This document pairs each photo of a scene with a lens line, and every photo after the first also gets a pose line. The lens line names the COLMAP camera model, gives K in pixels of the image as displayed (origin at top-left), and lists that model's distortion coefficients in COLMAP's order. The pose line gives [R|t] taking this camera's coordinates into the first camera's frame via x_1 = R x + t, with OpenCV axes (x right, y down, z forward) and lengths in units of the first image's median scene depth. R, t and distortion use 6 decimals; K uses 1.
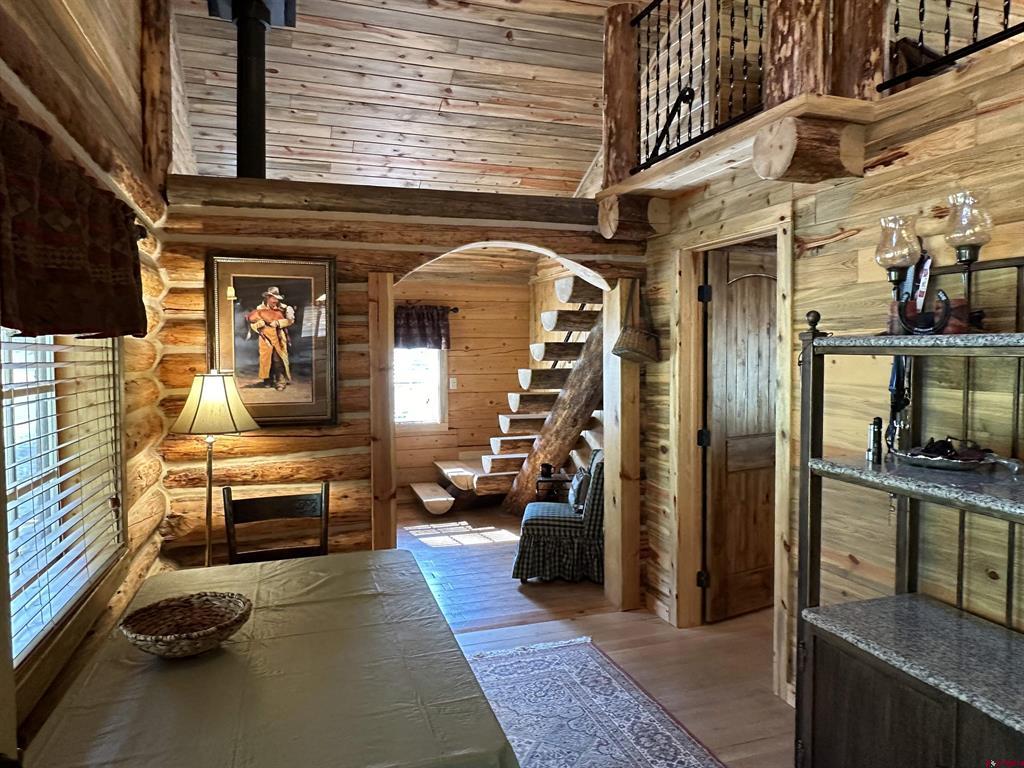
lens RADIAL K [[701.6, 0, 511.2], [0, 701.6, 381.5], [0, 0, 1]] dist [-0.008148, 0.003319]
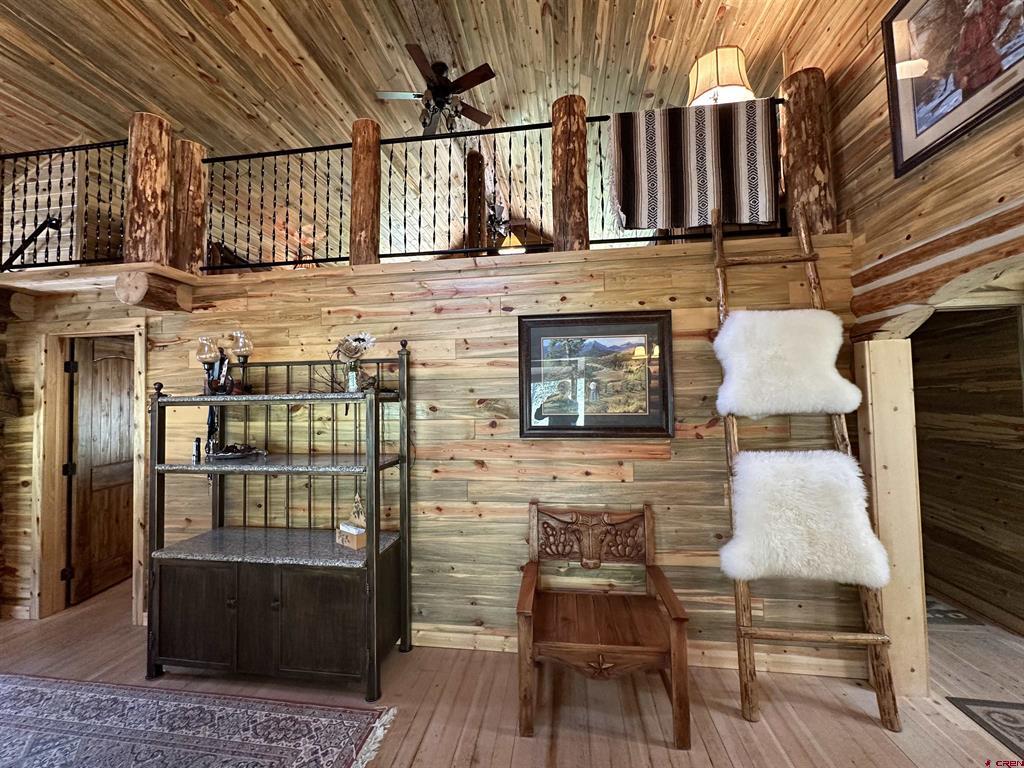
lens RADIAL K [[408.1, 0, 510.2], [0, 408.1, 383.7], [0, 0, 1]] dist [-0.003093, 0.000284]
pose [[0.453544, 0.029604, 0.890742, -0.086996], [0.059100, 0.996249, -0.063202, 0.021025], [-0.889272, 0.081308, 0.450094, -0.260806]]
